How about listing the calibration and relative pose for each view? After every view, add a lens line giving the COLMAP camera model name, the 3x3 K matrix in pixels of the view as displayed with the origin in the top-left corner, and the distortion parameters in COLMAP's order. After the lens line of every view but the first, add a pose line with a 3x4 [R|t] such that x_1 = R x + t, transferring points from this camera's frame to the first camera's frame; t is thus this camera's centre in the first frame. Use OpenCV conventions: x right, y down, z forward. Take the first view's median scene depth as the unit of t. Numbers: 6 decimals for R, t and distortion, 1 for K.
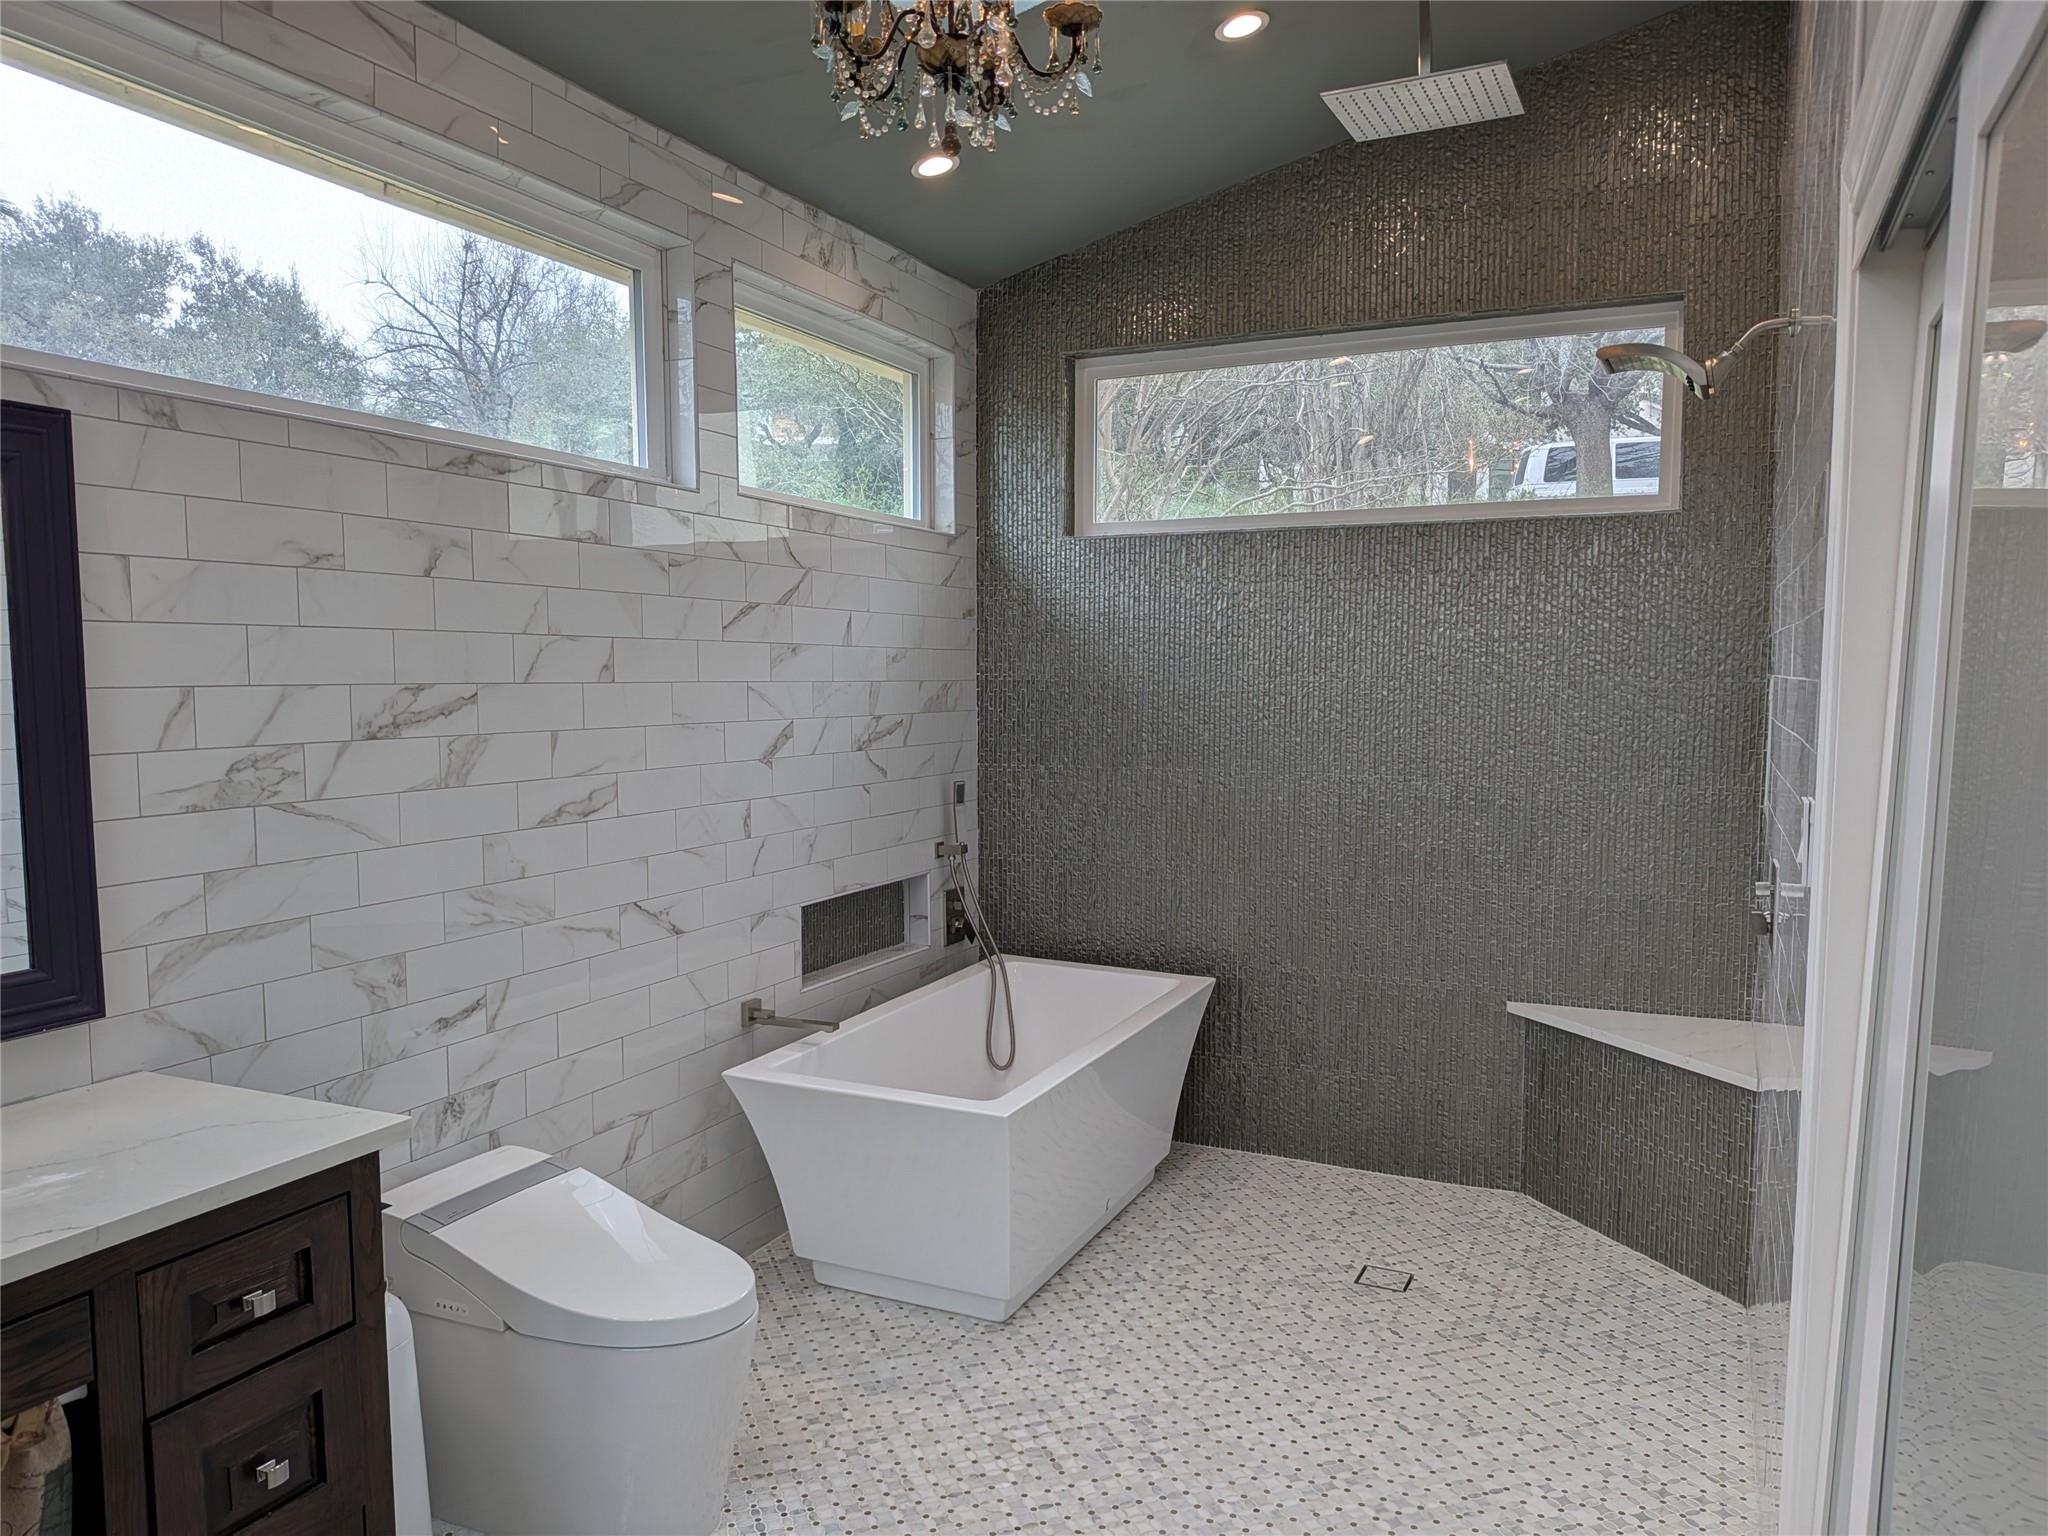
lens RADIAL K [[1445.3, 0, 1019.9], [0, 1445.3, 799.7], [0, 0, 1]] dist [-0.131249, 0.068549]
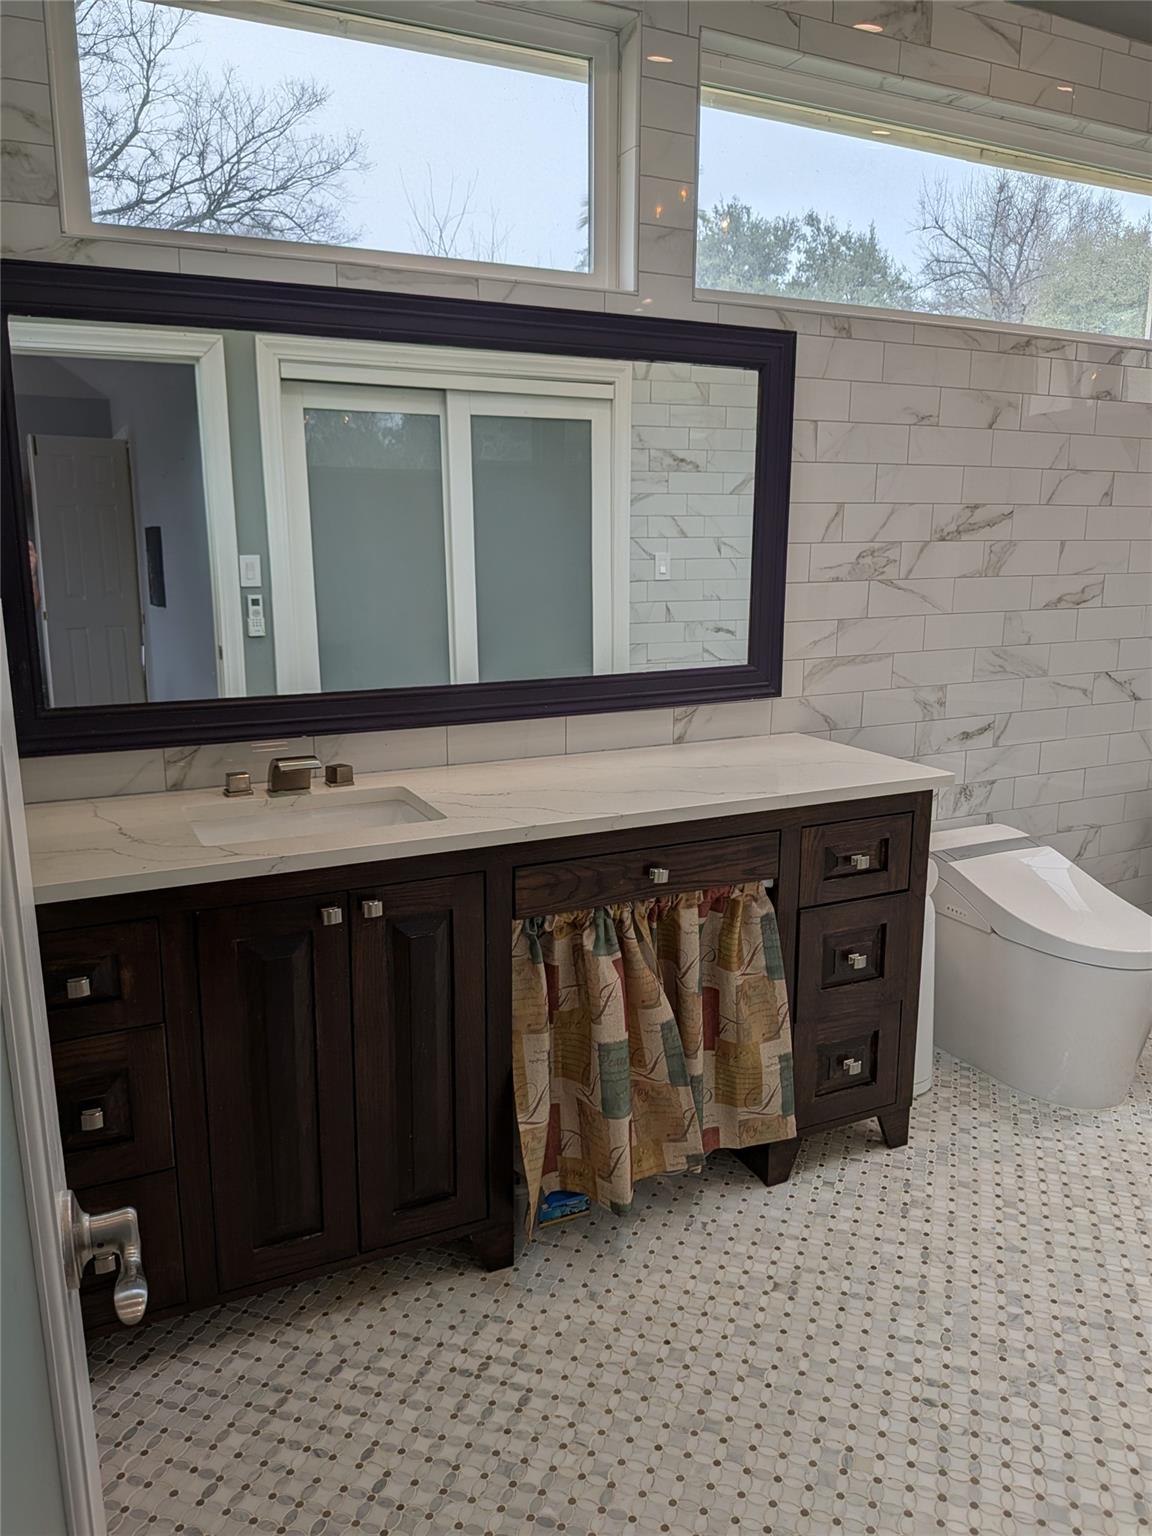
lens RADIAL K [[1142.3, 0, 574.5], [0, 1142.3, 794.1], [0, 0, 1]] dist [0.009294, 0.004340]
pose [[0.784546, 0.117449, -0.608845, 0.020780], [-0.045576, 0.990164, 0.132279, 0.083020], [0.618393, -0.076030, 0.782183, -0.248998]]
